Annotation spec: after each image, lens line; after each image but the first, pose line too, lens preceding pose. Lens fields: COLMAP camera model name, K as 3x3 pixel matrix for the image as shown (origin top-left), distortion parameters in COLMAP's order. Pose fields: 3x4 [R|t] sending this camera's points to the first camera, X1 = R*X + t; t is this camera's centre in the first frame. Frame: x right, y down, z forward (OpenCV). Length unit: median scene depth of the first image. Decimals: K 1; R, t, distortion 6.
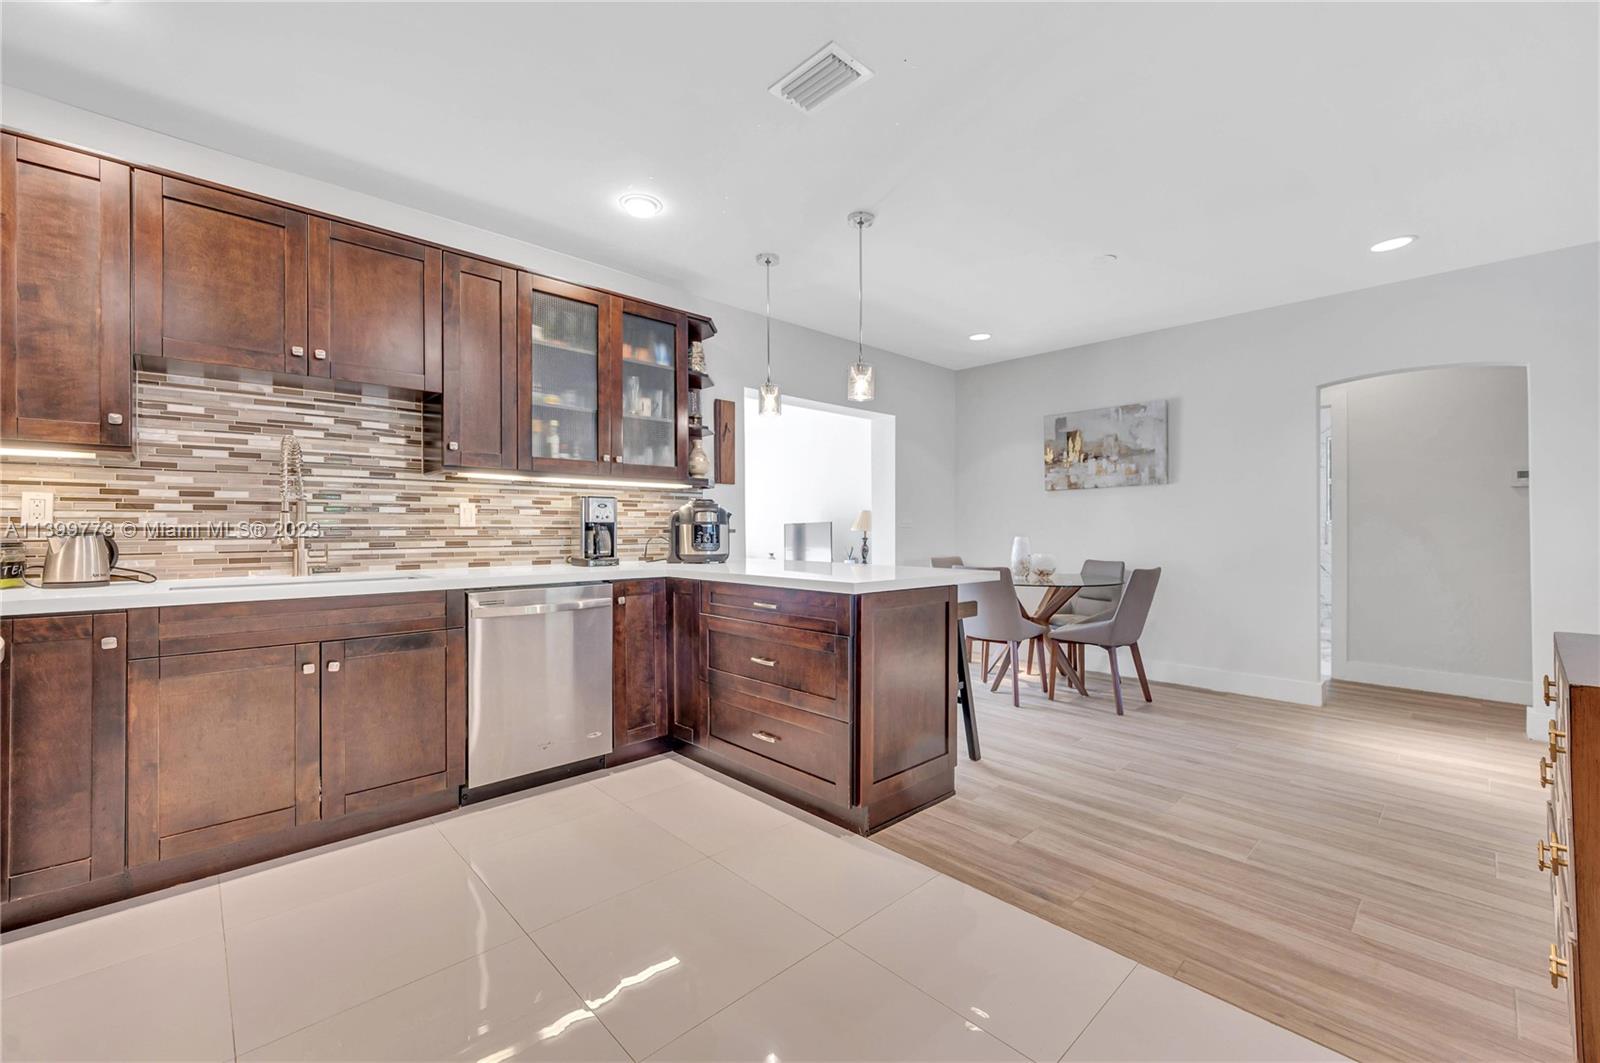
lens RADIAL K [[650.9, 0, 822.5], [0, 650.9, 531.3], [0, 0, 1]] dist [0.003759, 0.000120]
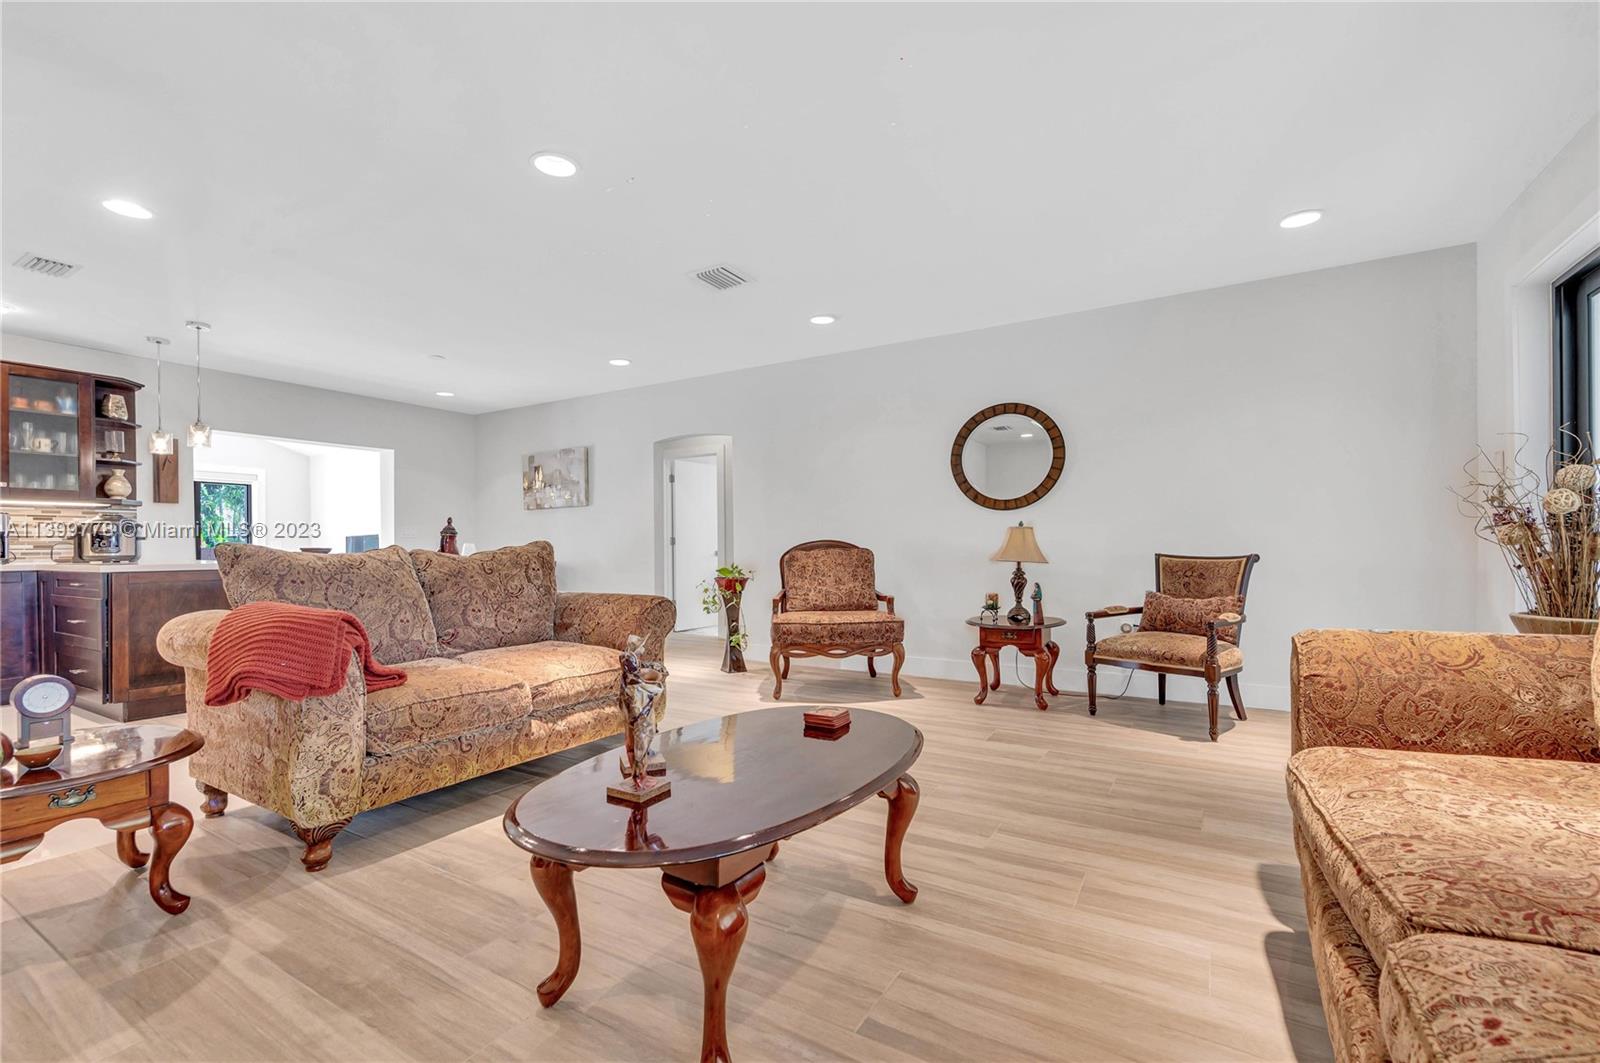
lens RADIAL K [[650.9, 0, 822.5], [0, 650.9, 531.3], [0, 0, 1]] dist [0.003759, 0.000120]
pose [[0.960666, -0.005016, 0.277660, 0.917647], [0.012648, 0.999590, -0.025703, 0.039914], [-0.277417, 0.028204, 0.960335, -0.740891]]
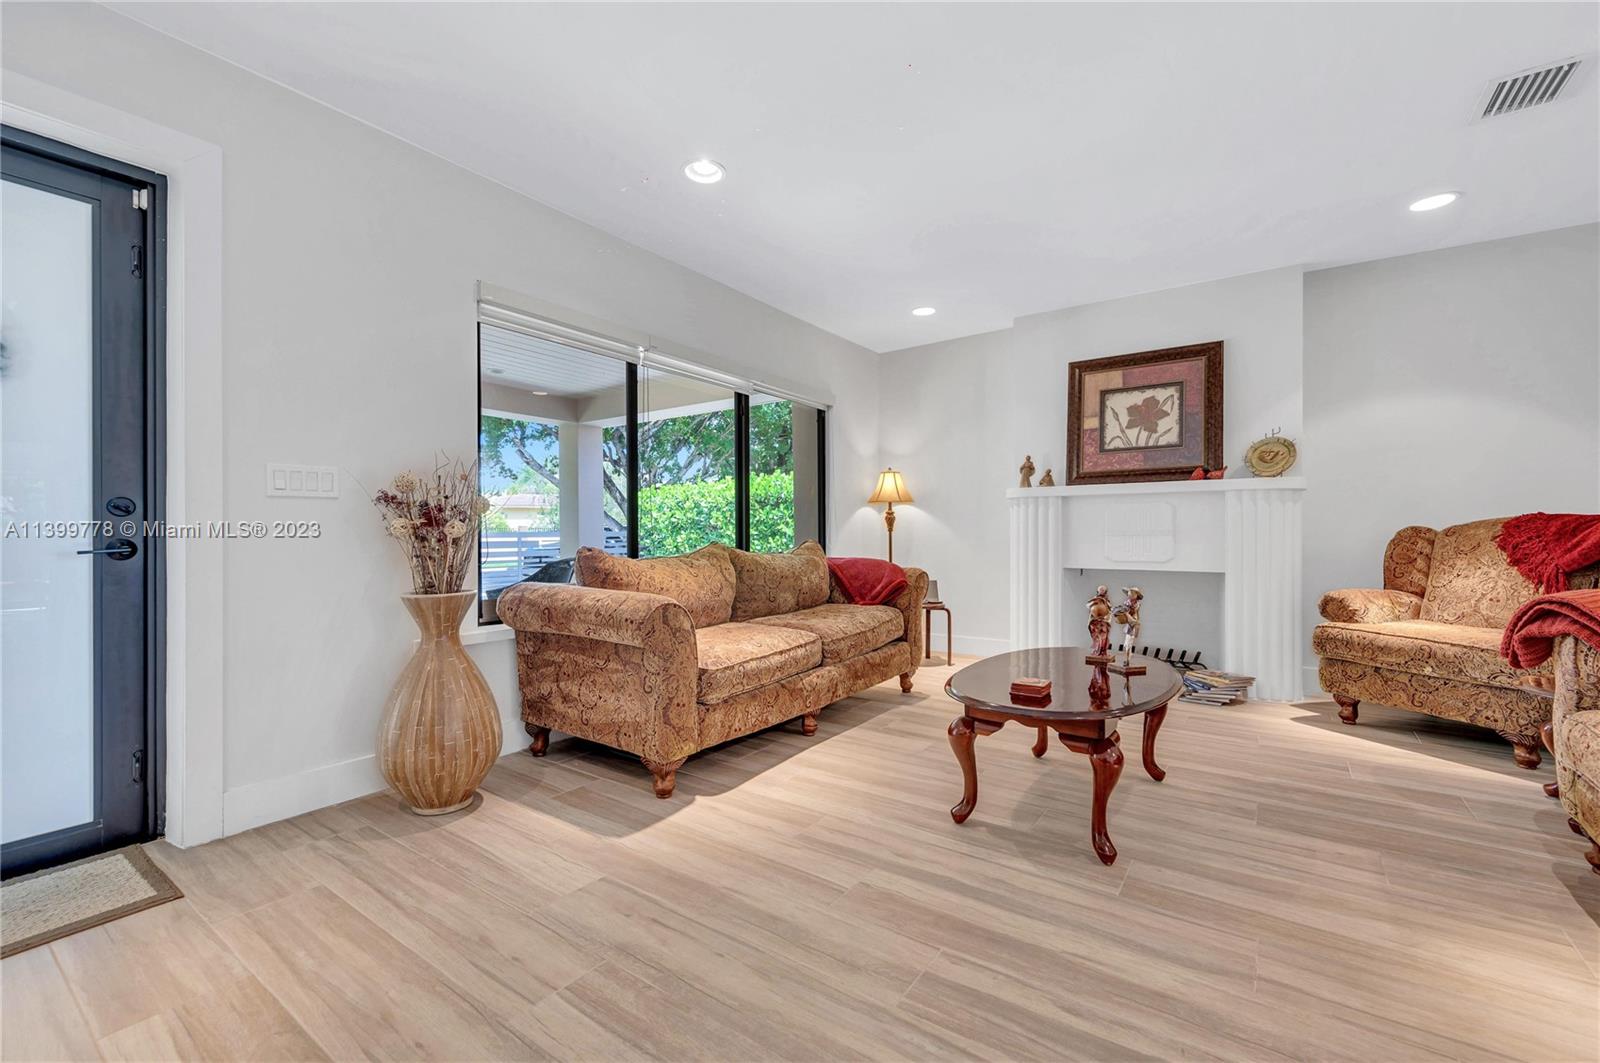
lens RADIAL K [[639.1, 0, 805.6], [0, 639.1, 533.3], [0, 0, 1]] dist [0.001456, -0.000103]
pose [[-0.984369, 0.001064, -0.176116, 1.427714], [0.000836, 0.999999, 0.001366, 0.035816], [0.176117, 0.001197, -0.984369, 0.439364]]
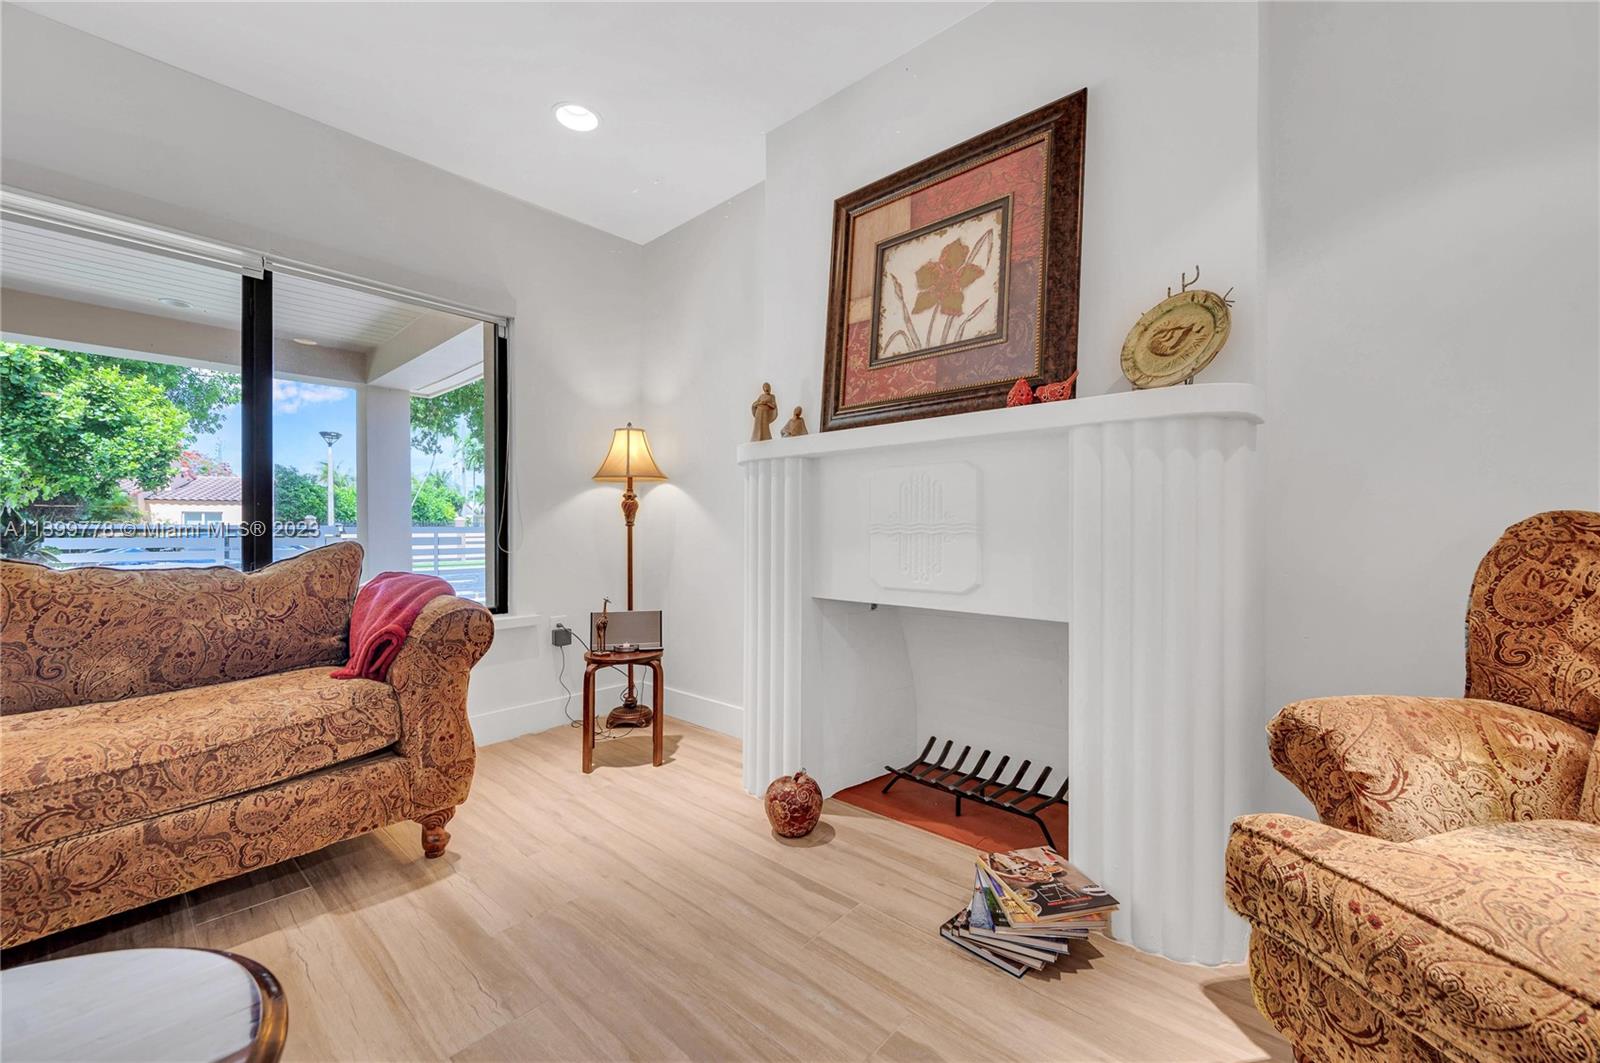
lens RADIAL K [[622.4, 0, 849.9], [0, 622.4, 527.8], [0, 0, 1]] dist [-0.000888, -0.000104]
pose [[-0.994617, 0.002814, -0.103577, 0.662674], [0.002396, 0.999988, 0.004166, 0.033894], [0.103588, 0.003895, -0.994613, -0.135857]]
